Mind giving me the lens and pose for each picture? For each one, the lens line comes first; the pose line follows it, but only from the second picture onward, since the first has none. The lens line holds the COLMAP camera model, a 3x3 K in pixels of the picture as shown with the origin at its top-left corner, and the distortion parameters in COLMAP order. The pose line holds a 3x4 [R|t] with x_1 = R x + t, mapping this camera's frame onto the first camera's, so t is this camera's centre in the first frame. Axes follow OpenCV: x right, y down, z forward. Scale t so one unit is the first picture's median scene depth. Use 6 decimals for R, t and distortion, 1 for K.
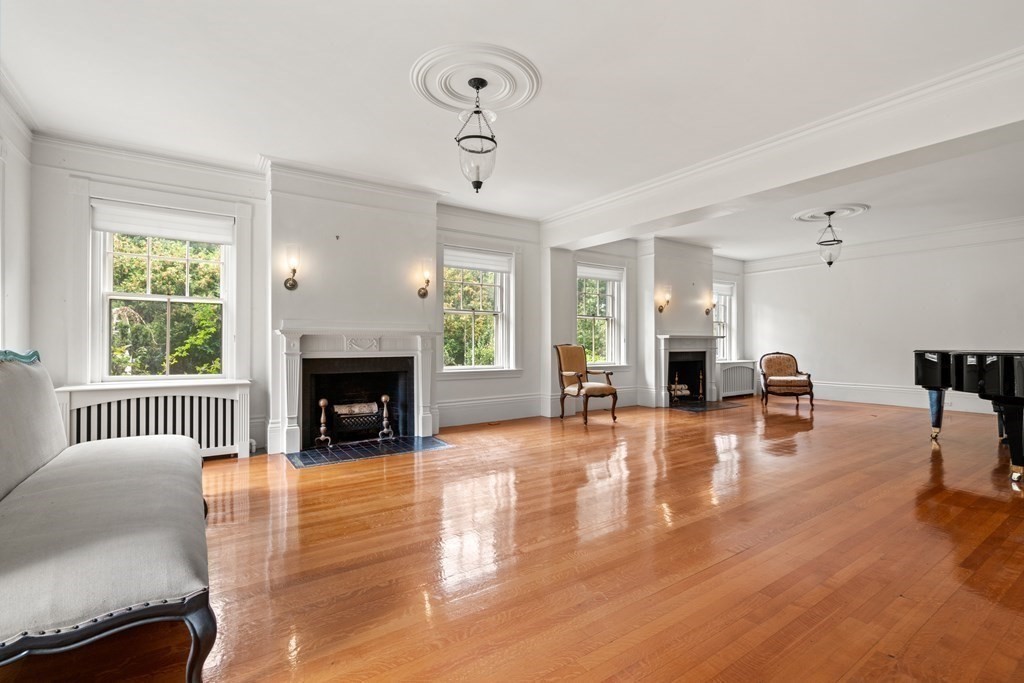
lens RADIAL K [[466.7, 0, 514.4], [0, 466.7, 340.0], [0, 0, 1]] dist [0.004848, 0.000285]
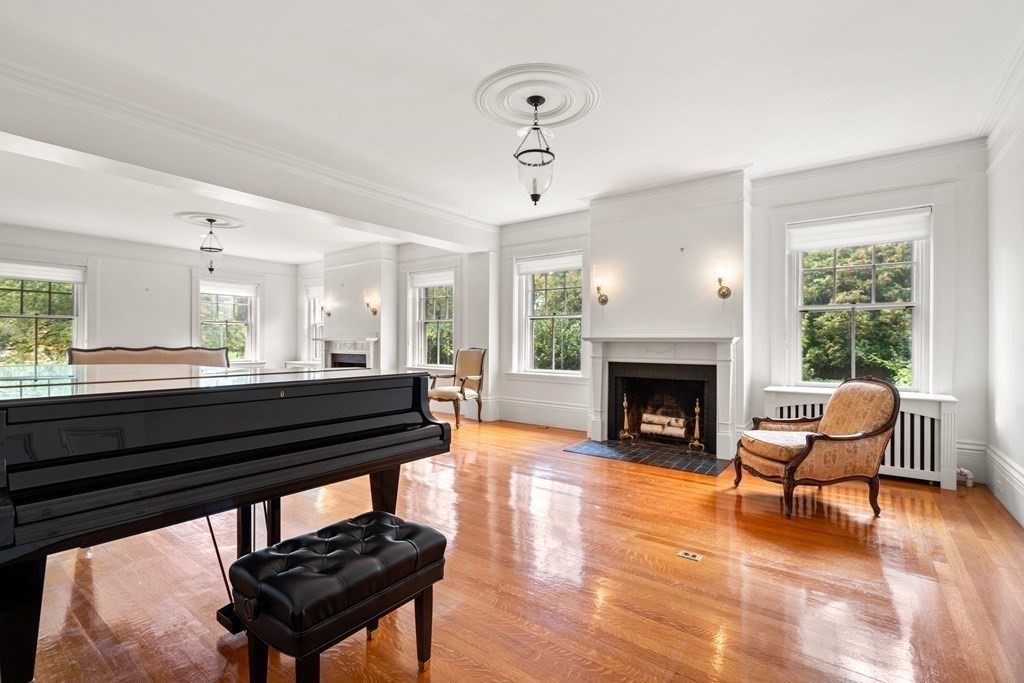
lens RADIAL K [[466.7, 0, 513.2], [0, 466.7, 343.0], [0, 0, 1]] dist [0.004848, 0.000285]
pose [[0.318571, -0.005245, -0.947885, 0.855239], [-0.008340, 0.999930, -0.008336, 0.004866], [0.947862, 0.010561, 0.318505, 0.597284]]
